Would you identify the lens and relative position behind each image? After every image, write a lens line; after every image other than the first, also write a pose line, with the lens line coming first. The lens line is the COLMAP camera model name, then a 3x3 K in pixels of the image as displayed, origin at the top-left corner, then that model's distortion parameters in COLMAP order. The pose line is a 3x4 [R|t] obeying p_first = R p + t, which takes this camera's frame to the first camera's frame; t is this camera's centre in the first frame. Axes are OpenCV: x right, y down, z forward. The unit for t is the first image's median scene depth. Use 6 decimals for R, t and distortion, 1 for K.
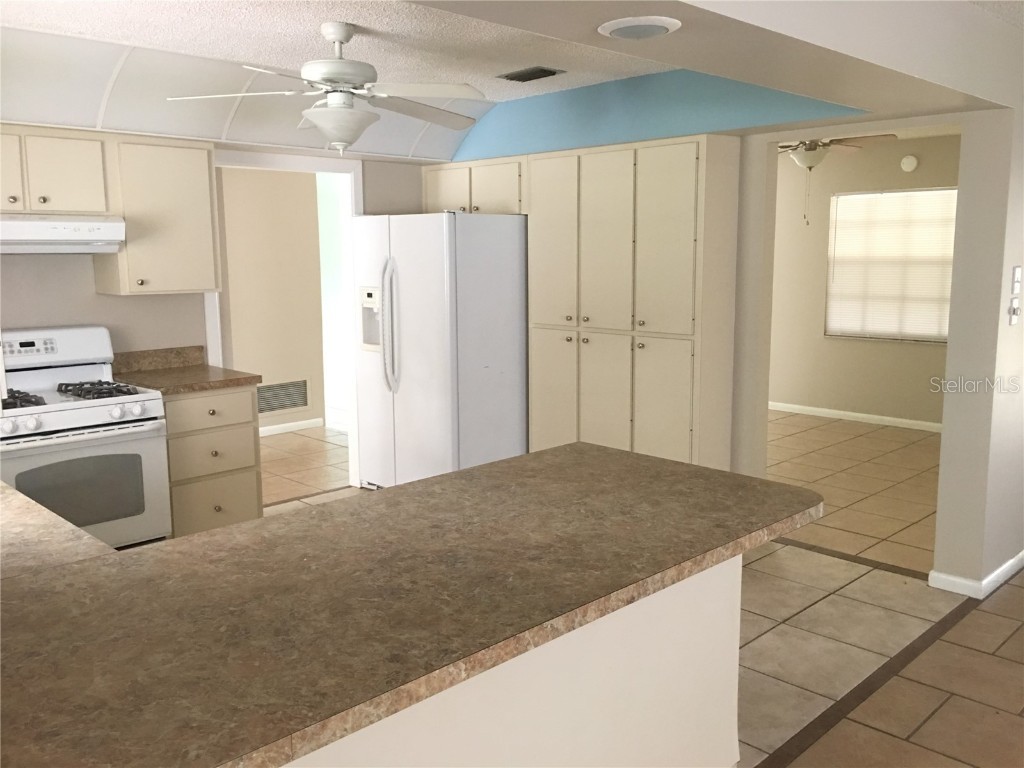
lens RADIAL K [[875.2, 0, 508.8], [0, 875.2, 385.5], [0, 0, 1]] dist [0.089563, -0.116407]
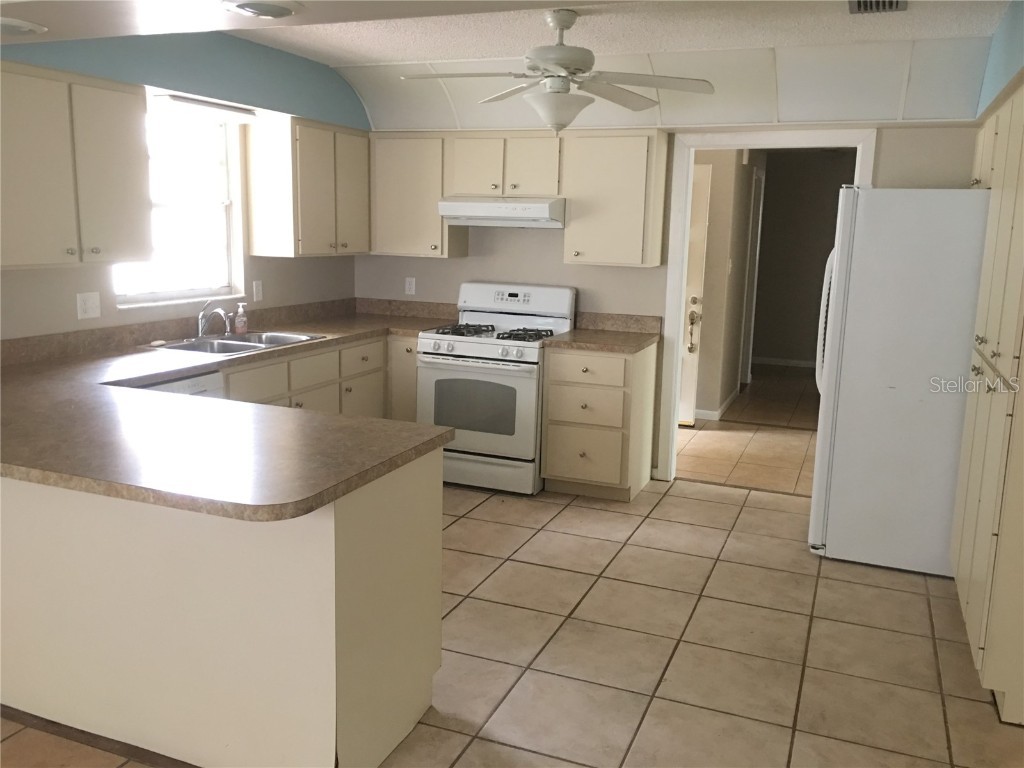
lens RADIAL K [[875.2, 0, 507.9], [0, 875.2, 380.8], [0, 0, 1]] dist [0.089563, -0.116407]
pose [[0.392068, 0.181298, -0.901894, 0.681983], [-0.170596, 0.977712, 0.122378, -0.081438], [0.903980, 0.105879, 0.414259, 0.463232]]
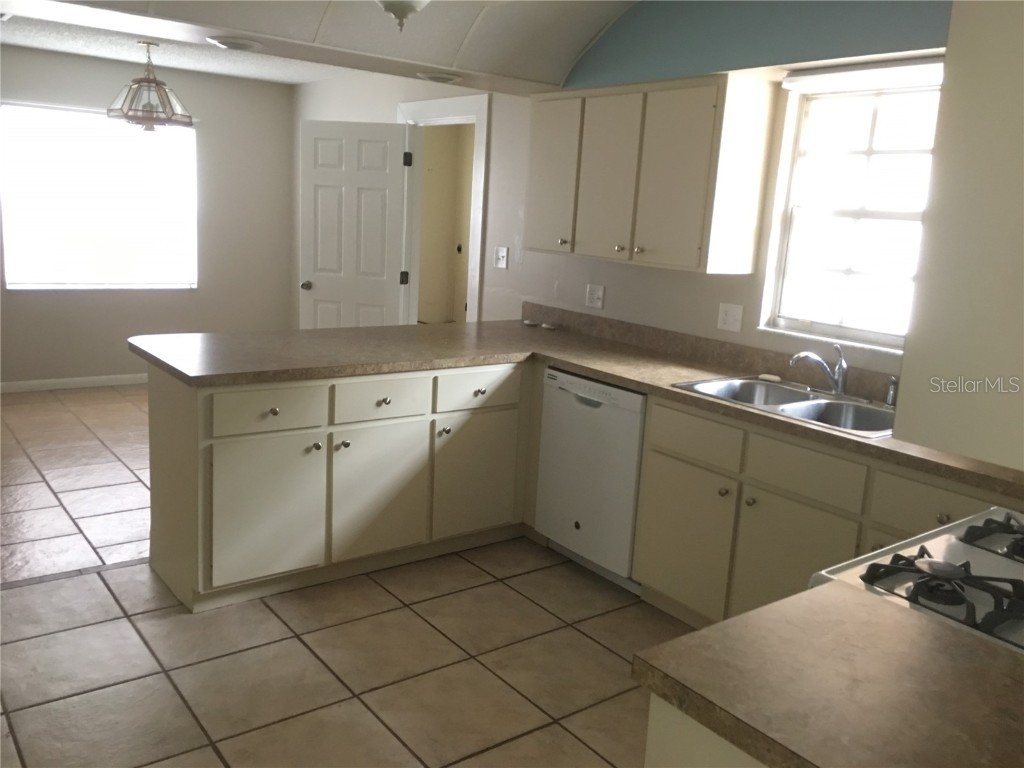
lens RADIAL K [[875.2, 0, 506.5], [0, 875.2, 380.2], [0, 0, 1]] dist [0.089563, -0.116407]
pose [[-0.988971, -0.078326, 0.125703, -0.291221], [-0.030544, 0.938337, 0.344369, -0.213966], [-0.144925, 0.336731, -0.930381, 1.364654]]
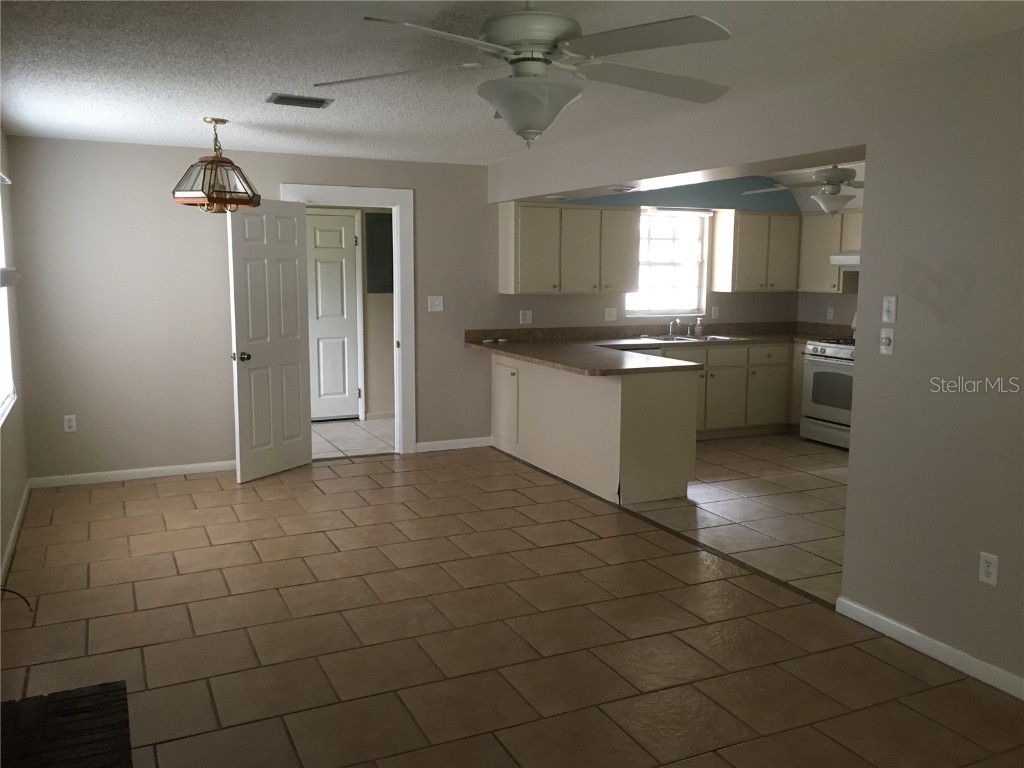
lens RADIAL K [[875.2, 0, 519.1], [0, 875.2, 383.2], [0, 0, 1]] dist [0.089563, -0.116407]
pose [[-0.325833, 0.131312, -0.936264, 1.524425], [-0.152894, 0.969953, 0.189246, -0.153776], [0.932983, 0.204811, -0.295966, 0.863802]]
